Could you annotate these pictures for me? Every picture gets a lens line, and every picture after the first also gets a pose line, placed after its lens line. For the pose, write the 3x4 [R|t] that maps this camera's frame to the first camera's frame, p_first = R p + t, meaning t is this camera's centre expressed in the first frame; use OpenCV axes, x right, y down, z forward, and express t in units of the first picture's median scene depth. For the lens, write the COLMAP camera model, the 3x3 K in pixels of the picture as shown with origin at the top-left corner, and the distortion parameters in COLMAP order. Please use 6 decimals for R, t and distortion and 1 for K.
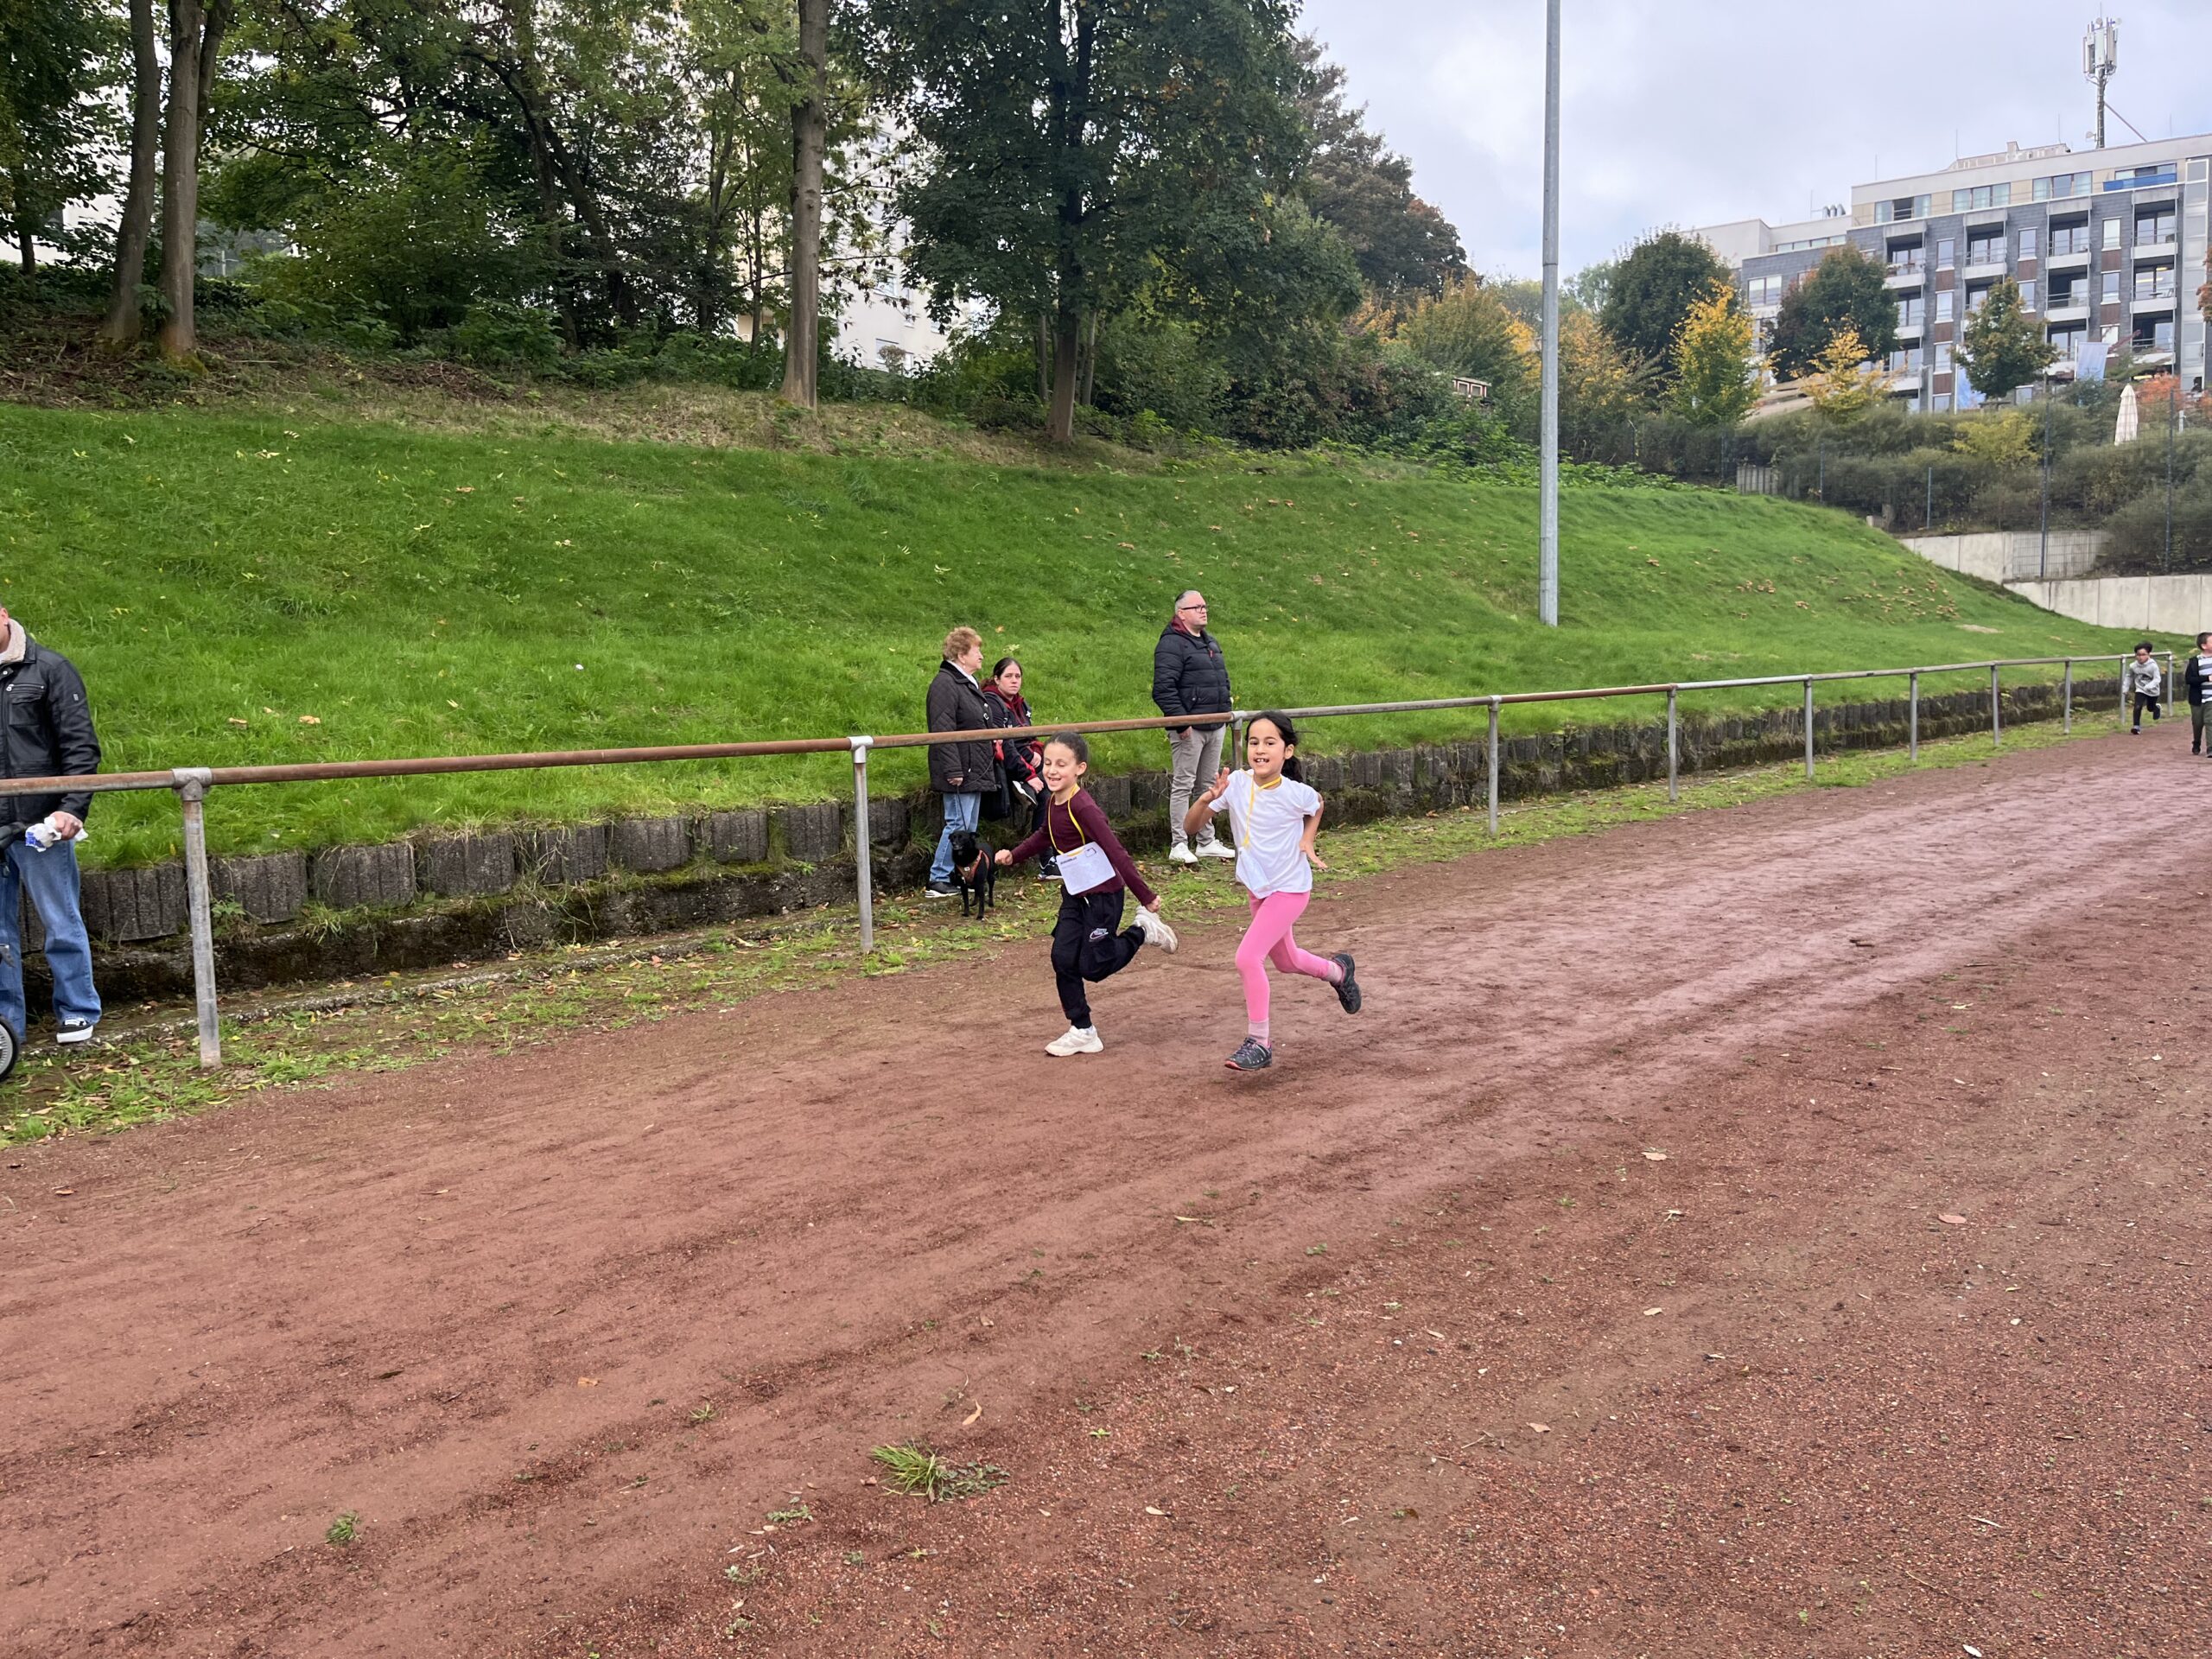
lens RADIAL K [[1655.1, 0, 1106.0], [0, 1655.1, 829.5], [0, 0, 1]] dist [0.098931, -0.136928]
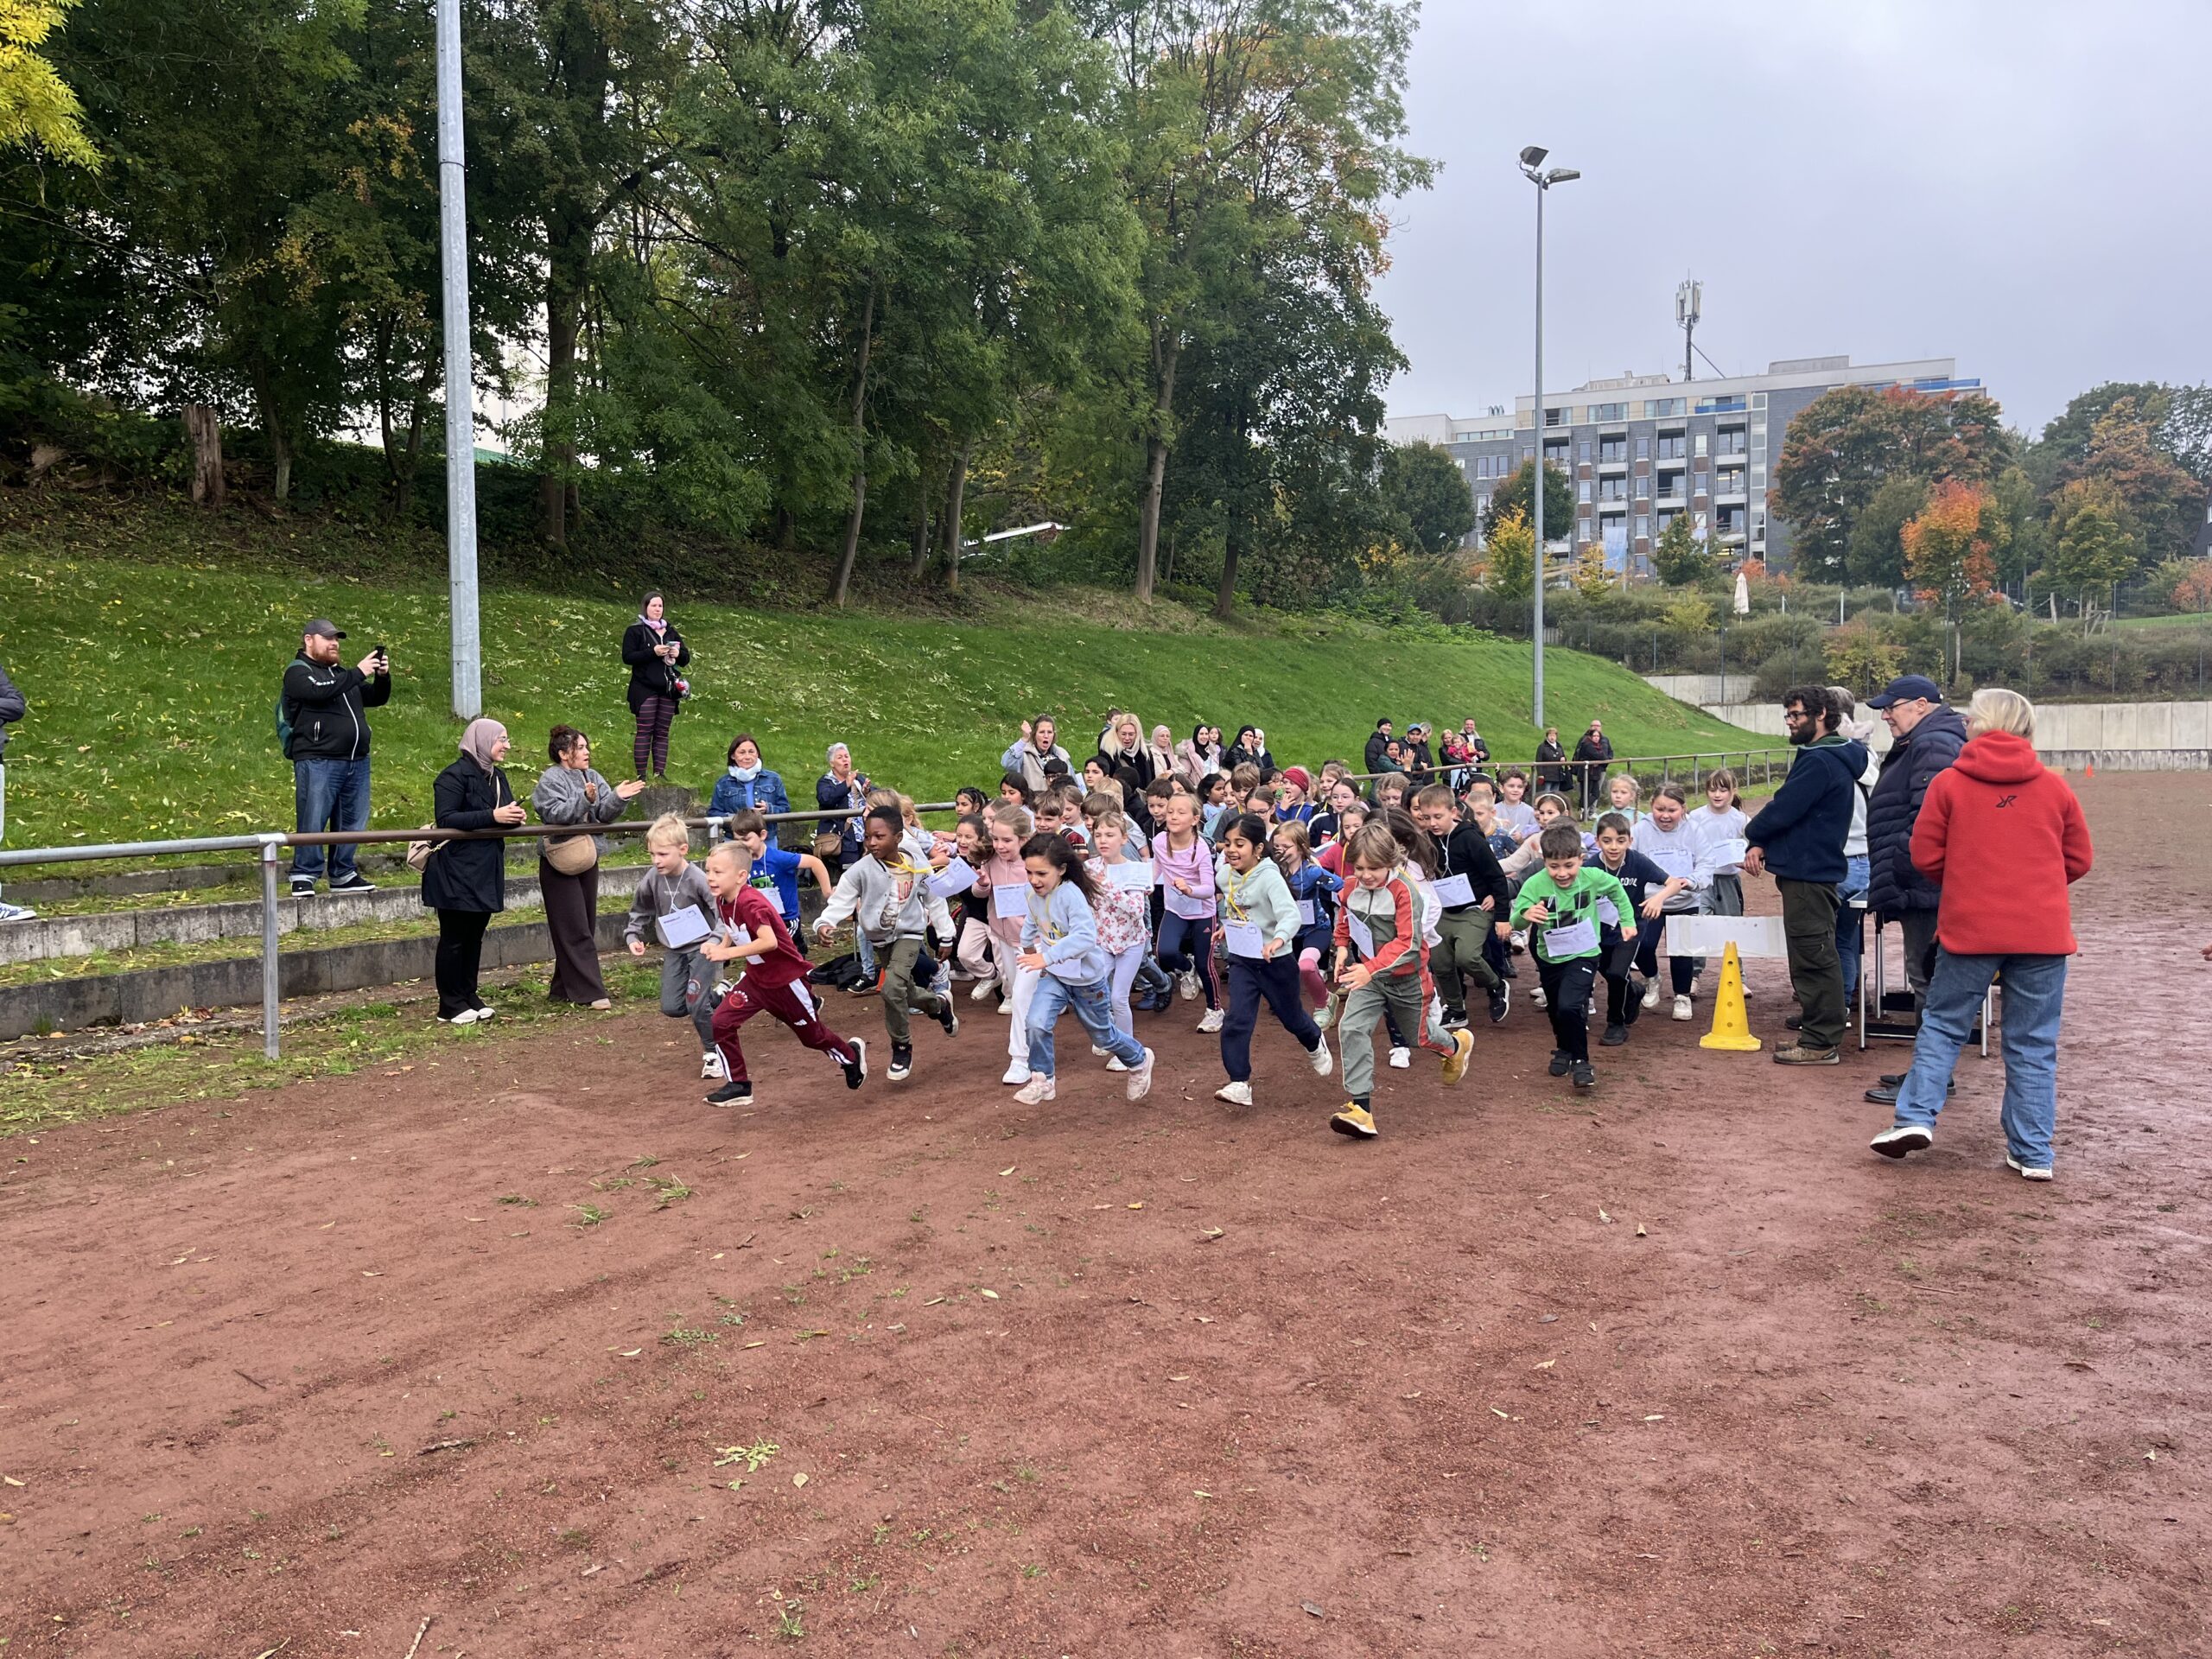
lens RADIAL K [[1657.4, 0, 1106.0], [0, 1657.4, 829.5], [0, 0, 1]] dist [0.070799, -0.092617]
pose [[0.975105, 0.000952, 0.221740, -0.383960], [0.011223, 0.998497, -0.053642, 0.052981], [-0.221458, 0.054795, 0.973629, -0.437431]]
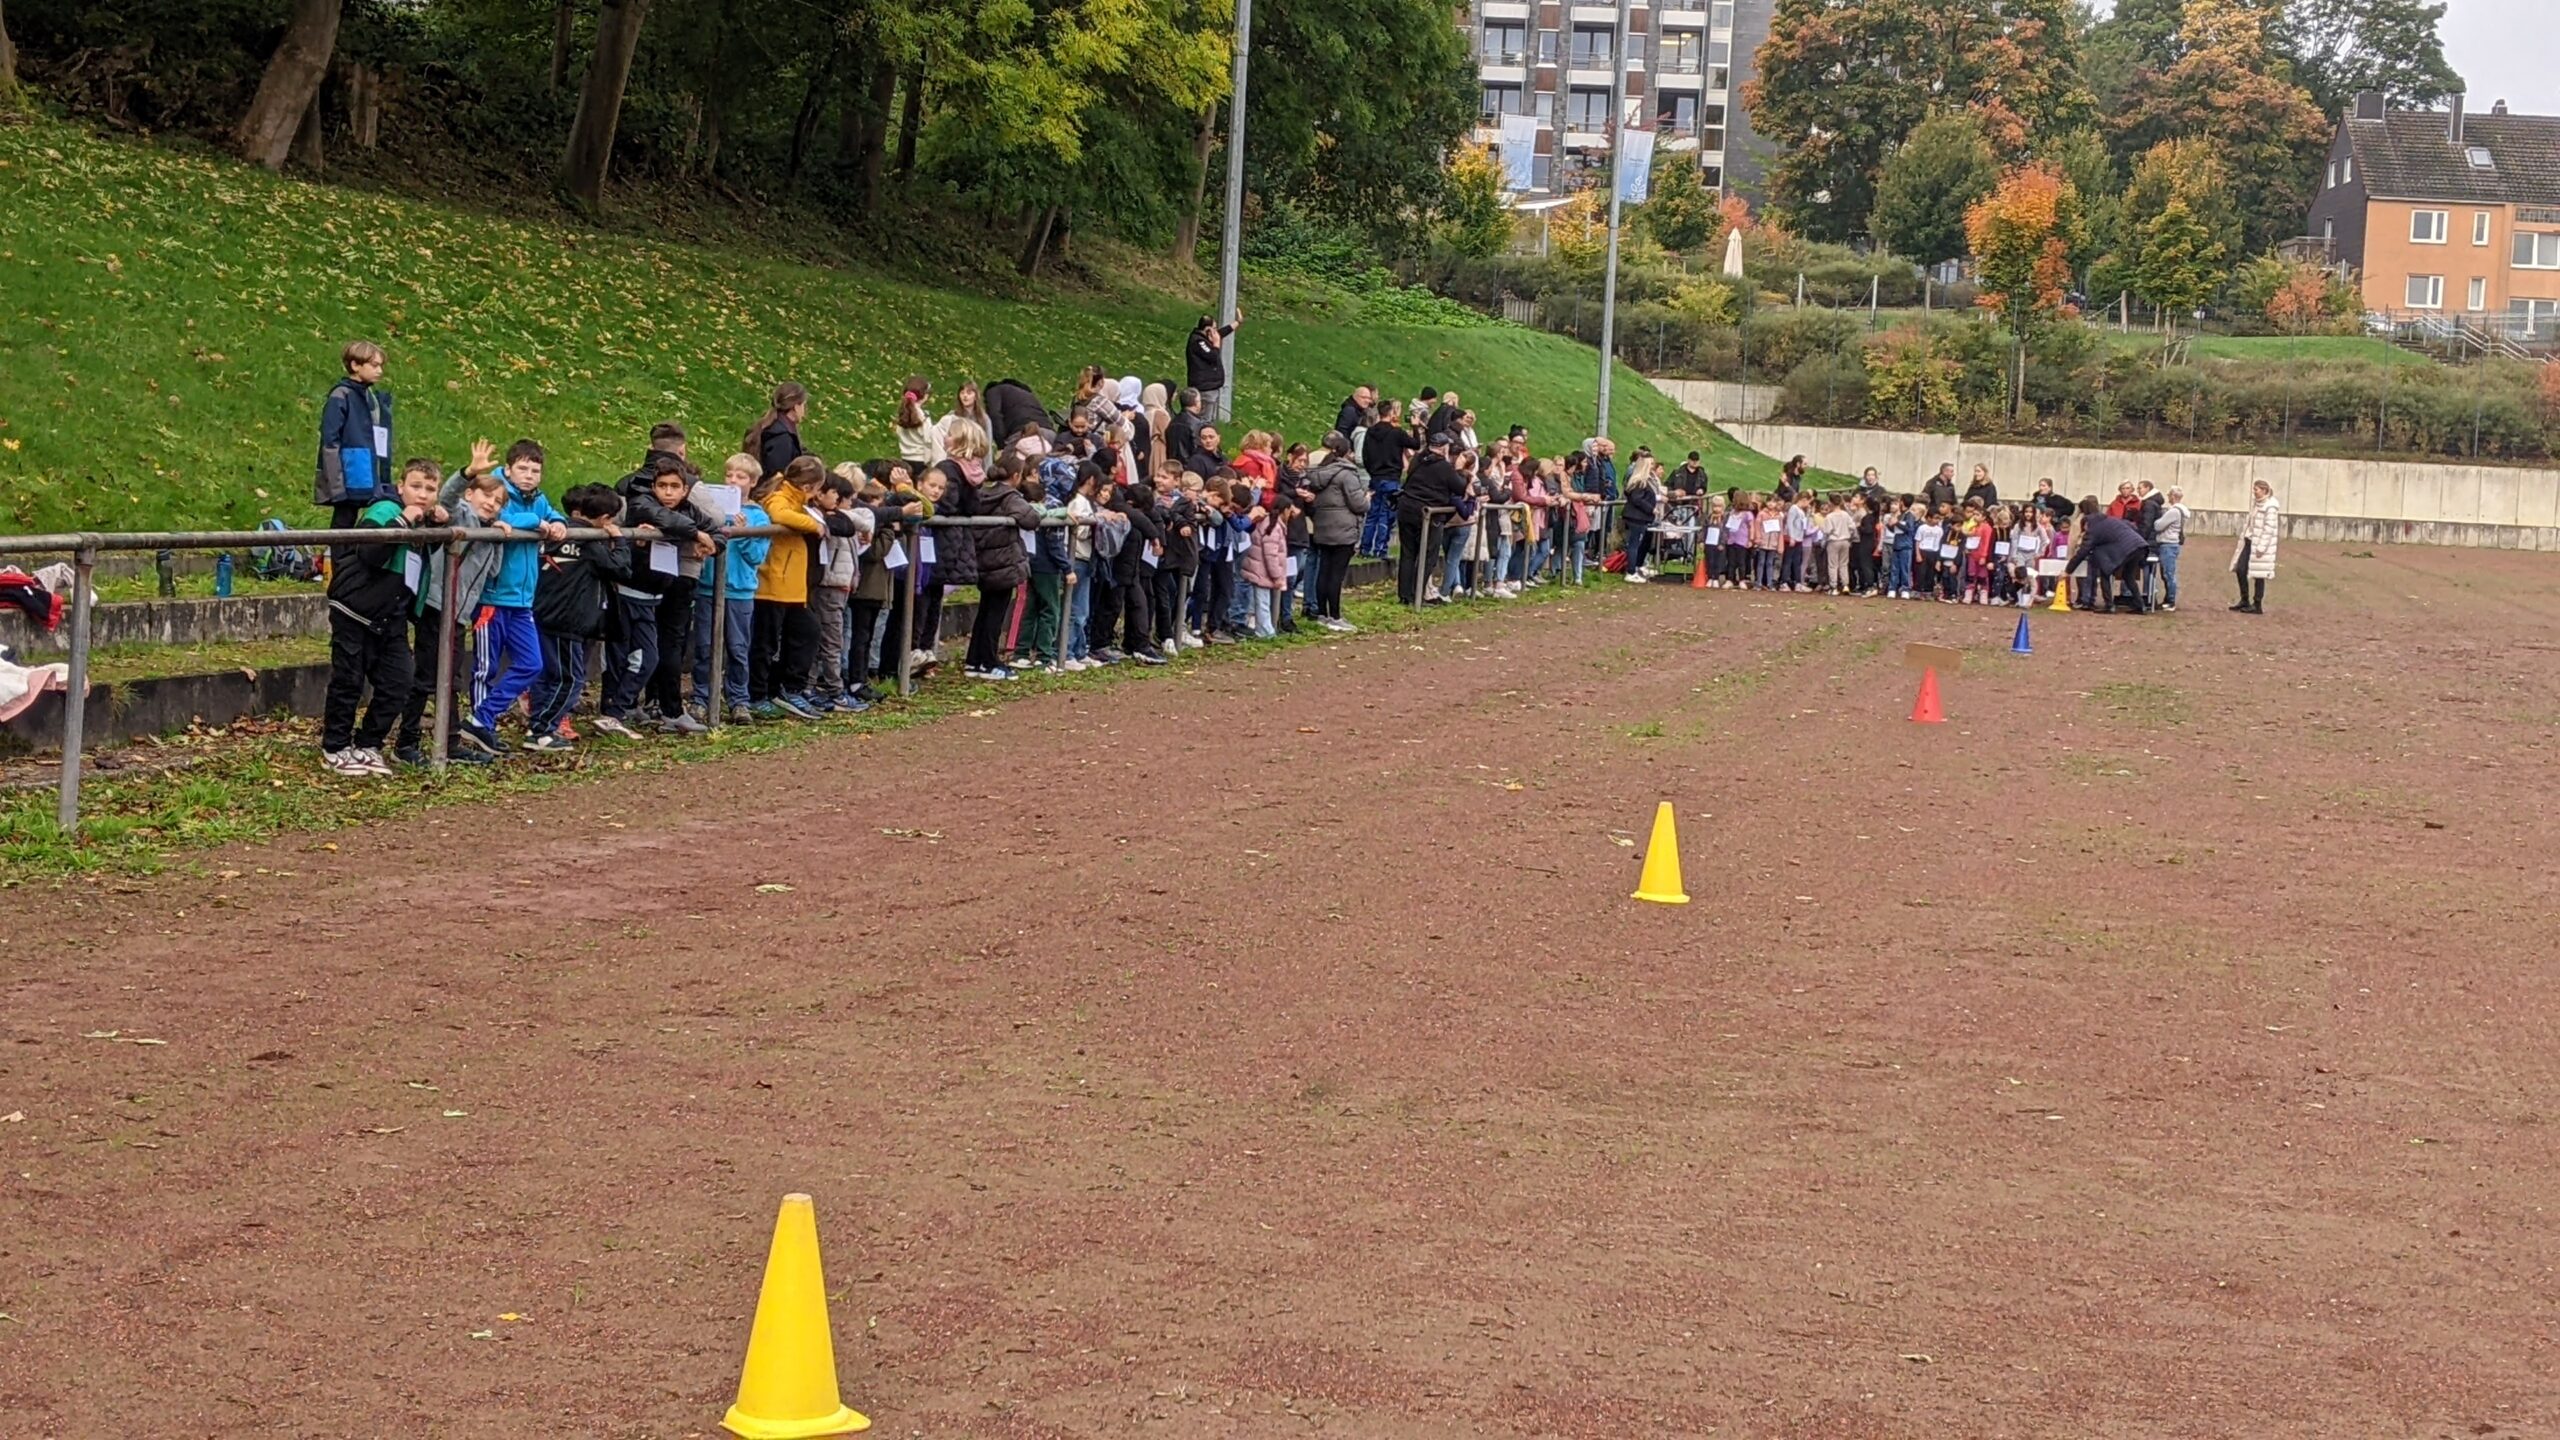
lens RADIAL K [[3667.3, 0, 1280.0], [0, 3667.3, 720.0], [0, 0, 1]] dist [0.022749, 0.030765]
pose [[0.864906, 0.028729, 0.501110, -1.076391], [-0.019908, 0.999539, -0.022942, 0.138683], [-0.501538, 0.009867, 0.865079, -1.155557]]
